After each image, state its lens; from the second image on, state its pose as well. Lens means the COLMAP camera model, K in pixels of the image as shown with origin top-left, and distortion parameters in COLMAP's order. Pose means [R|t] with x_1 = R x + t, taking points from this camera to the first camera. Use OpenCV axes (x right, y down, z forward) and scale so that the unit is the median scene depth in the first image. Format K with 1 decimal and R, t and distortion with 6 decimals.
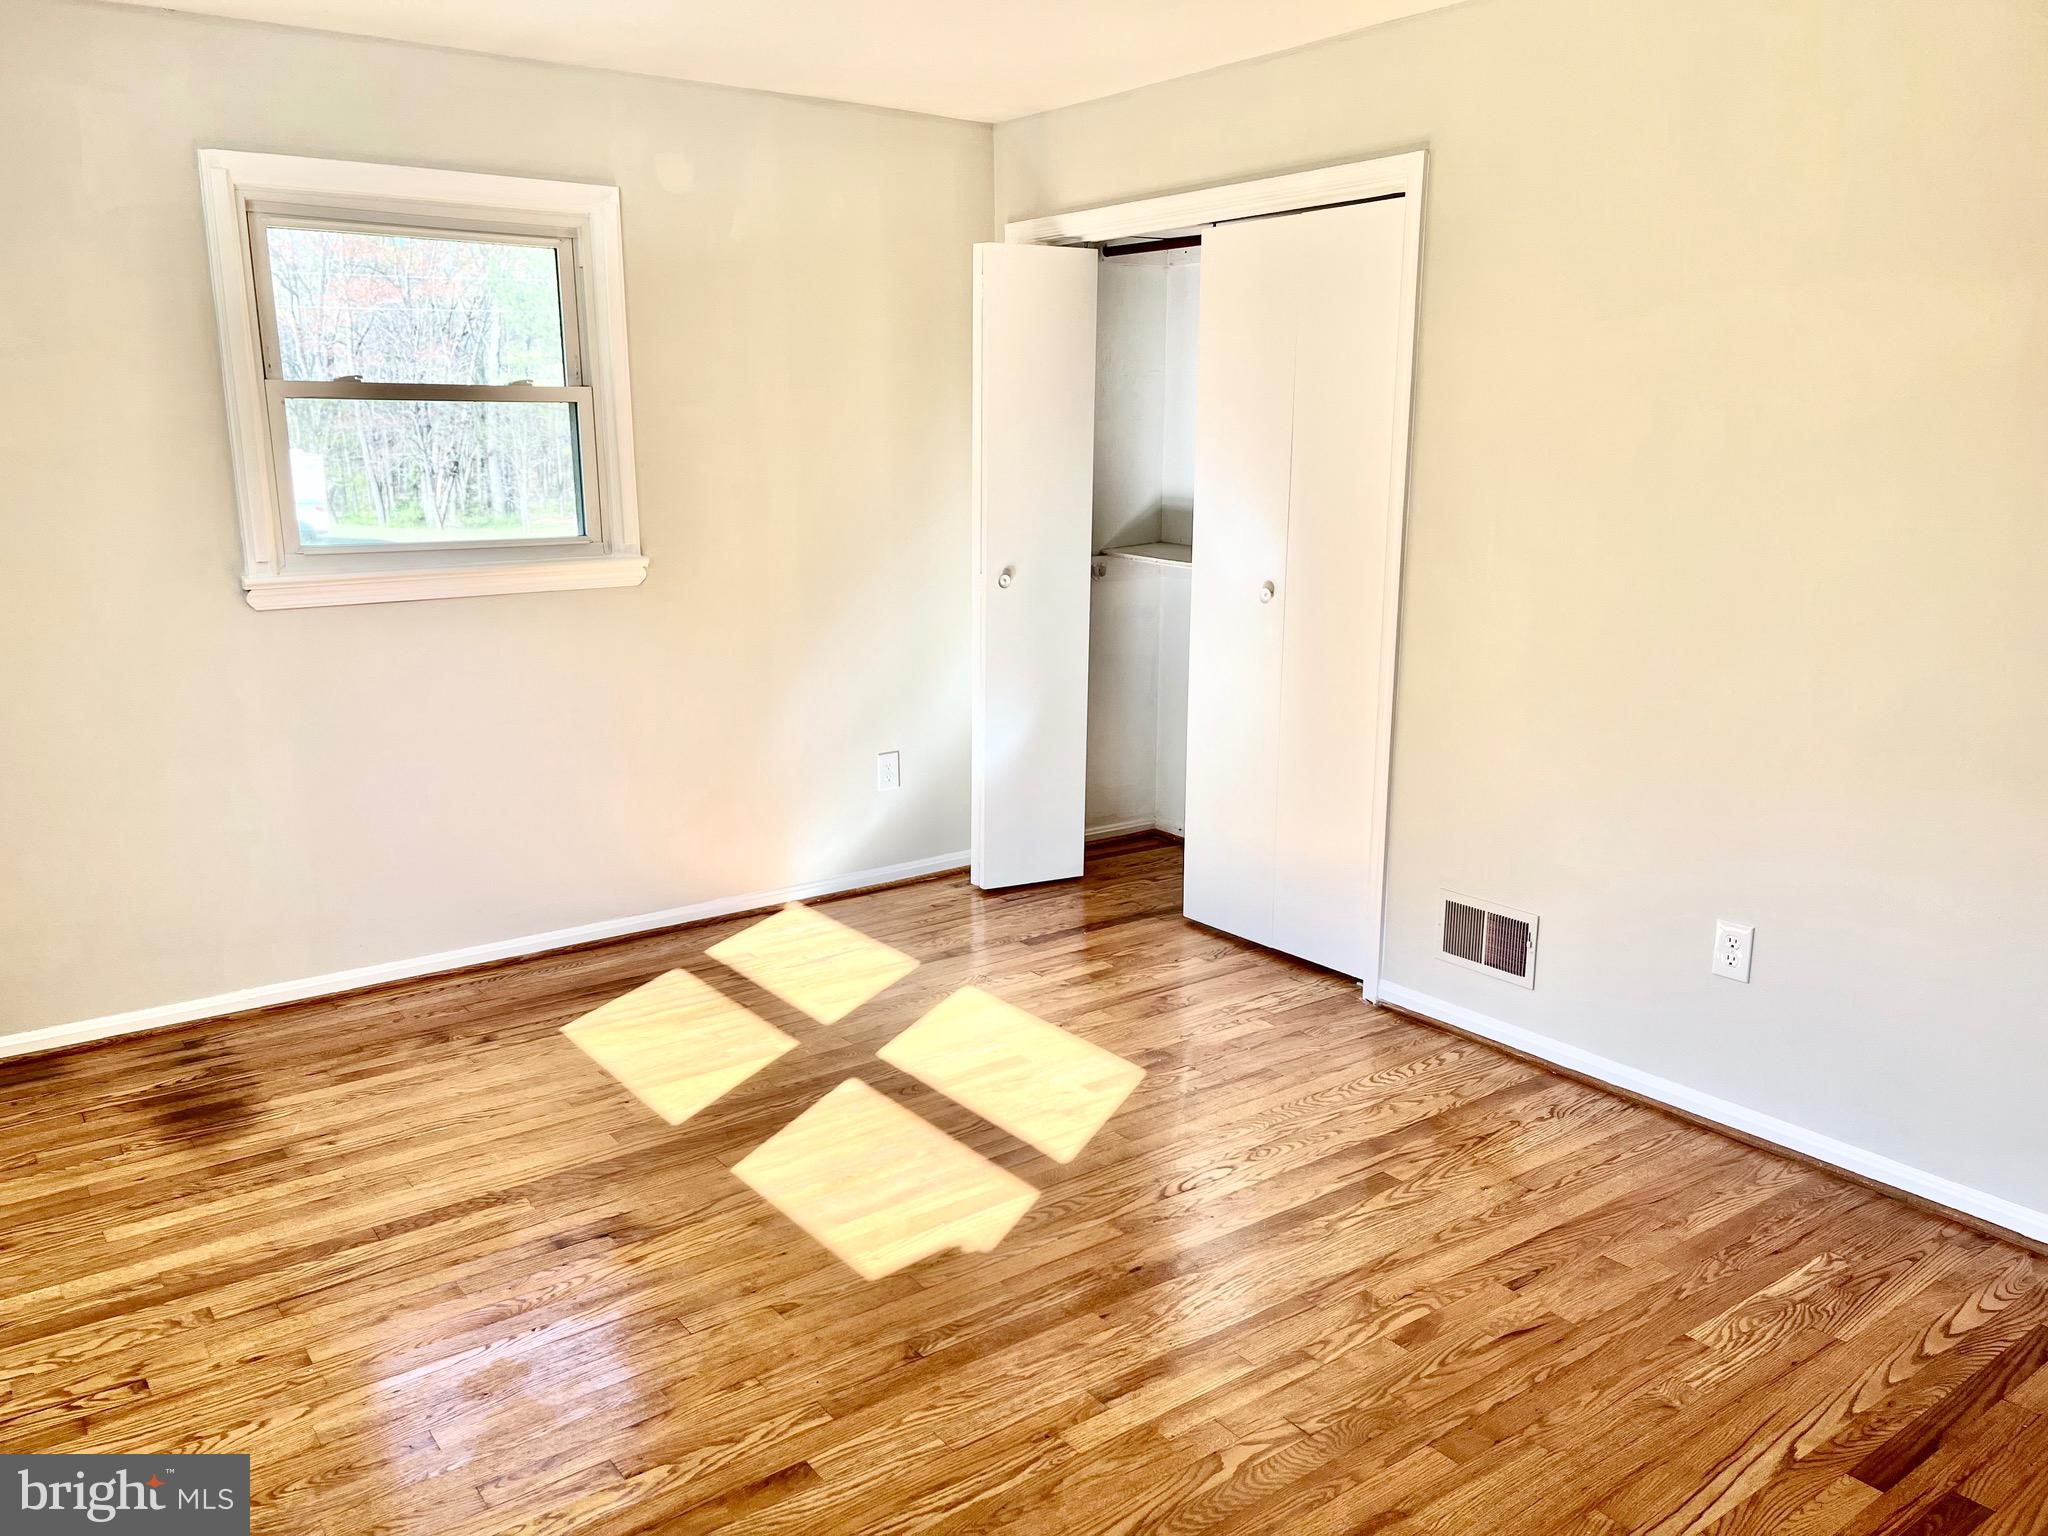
lens RADIAL K [[1528.6, 0, 1010.1], [0, 1528.6, 760.8], [0, 0, 1]] dist [0.057070, -0.079449]
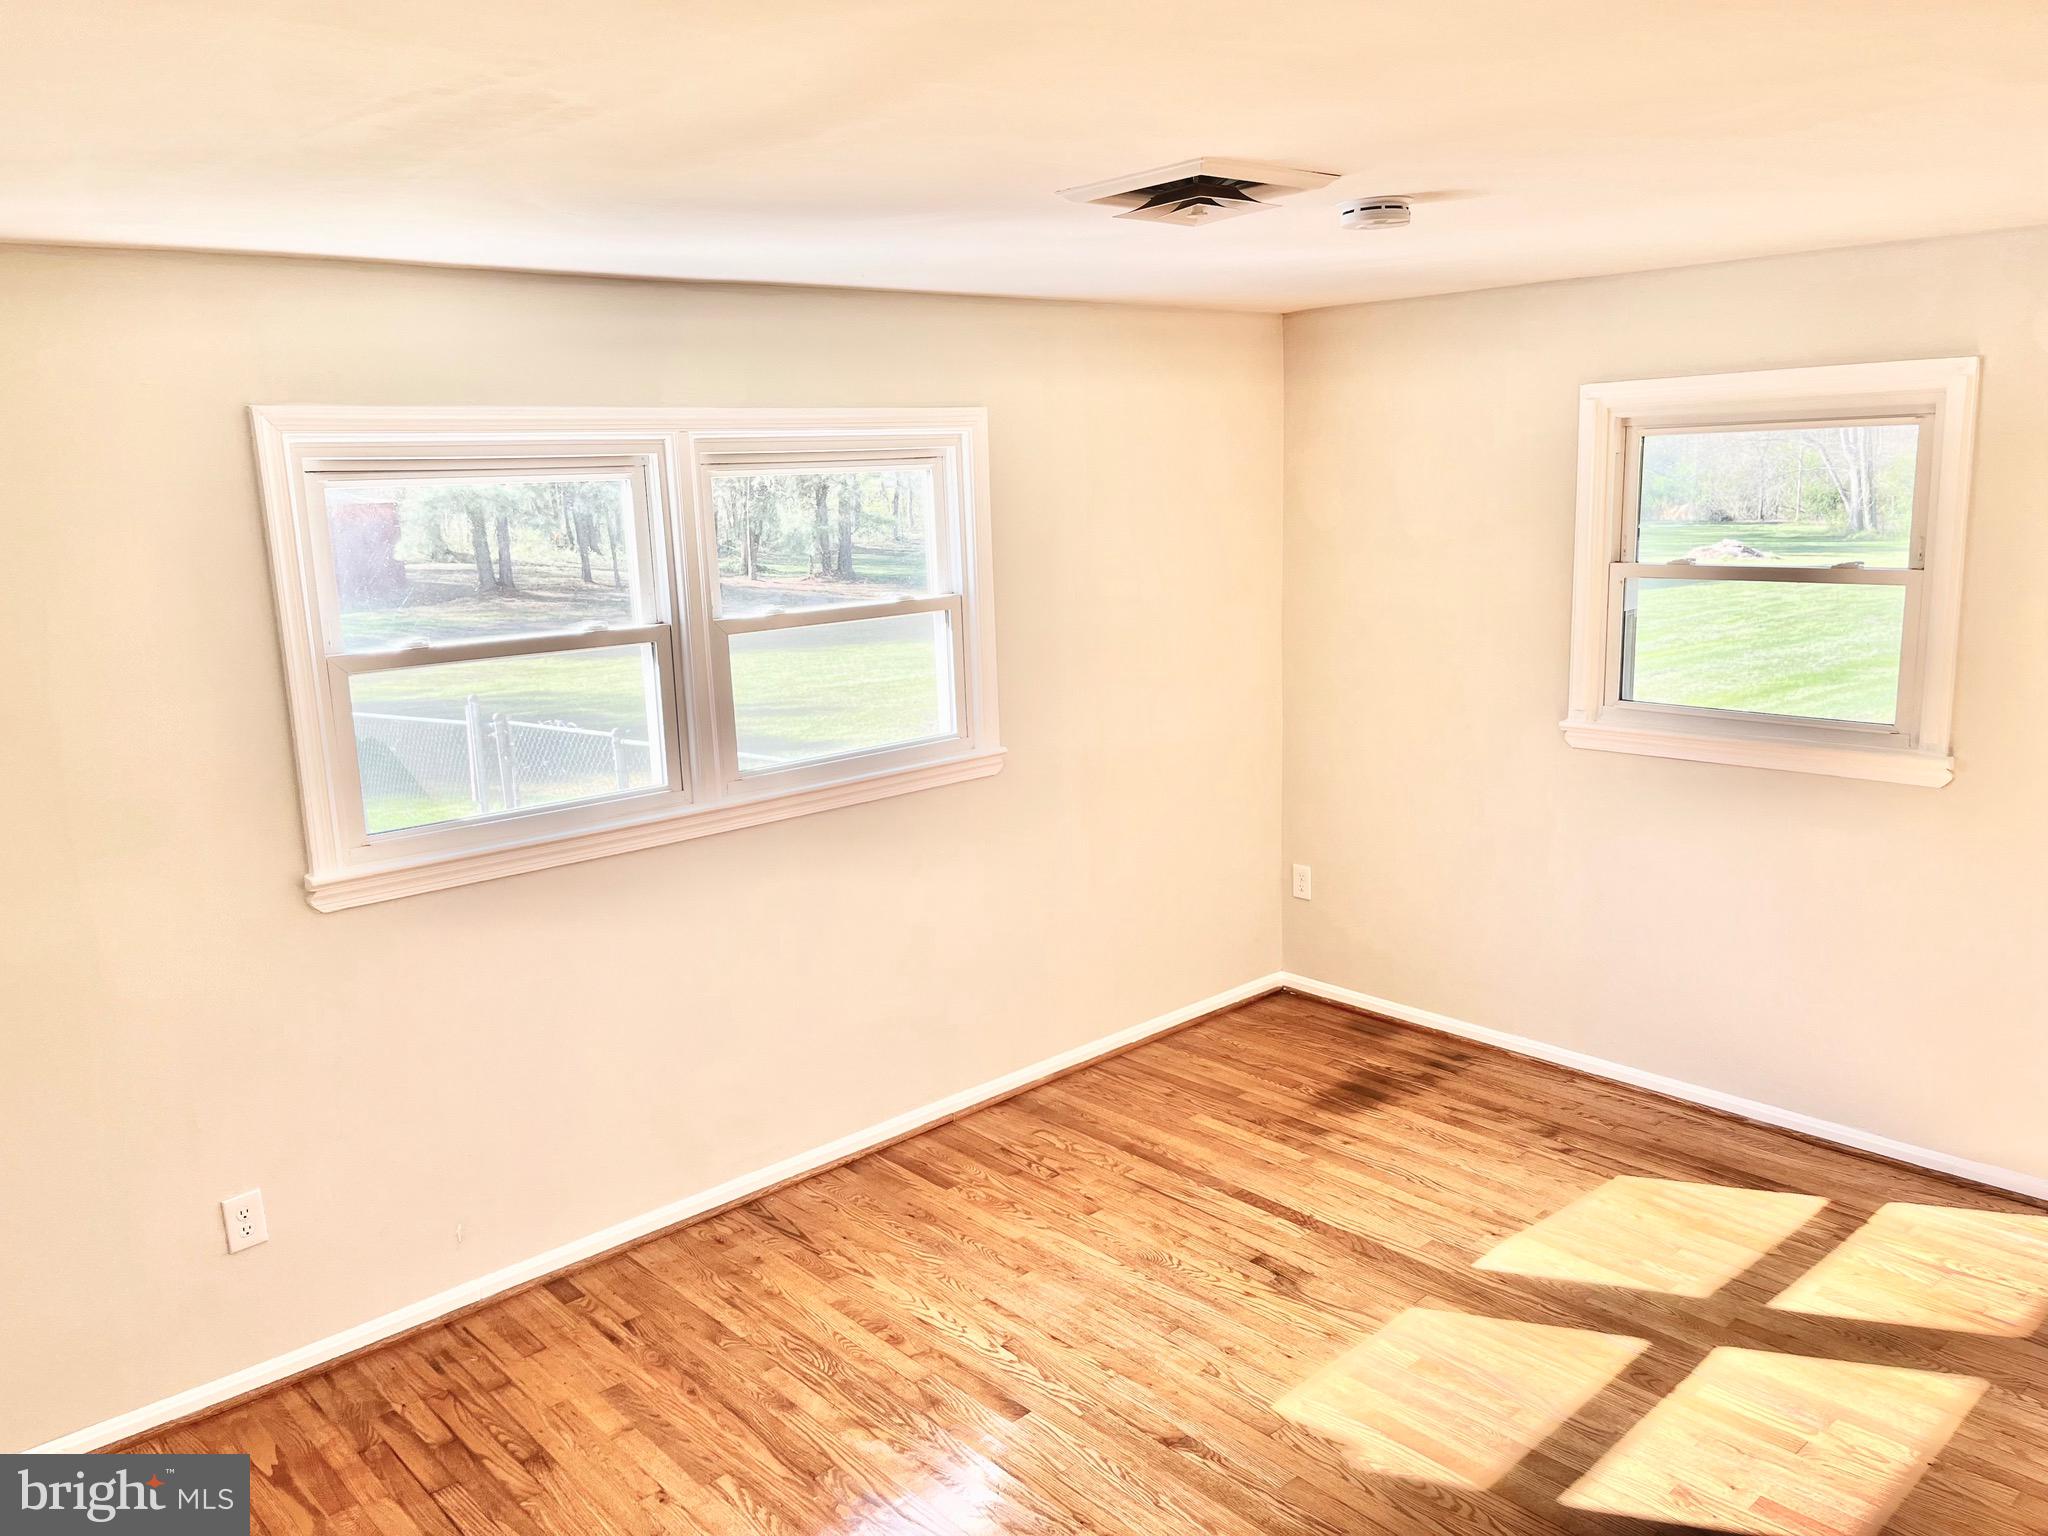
lens RADIAL K [[1528.6, 0, 1021.1], [0, 1528.6, 773.1], [0, 0, 1]] dist [0.057070, -0.079449]
pose [[0.105198, 0.192611, -0.975620, 0.809818], [-0.171905, 0.969817, 0.172929, -0.261199], [0.979481, 0.149522, 0.135133, 0.493246]]
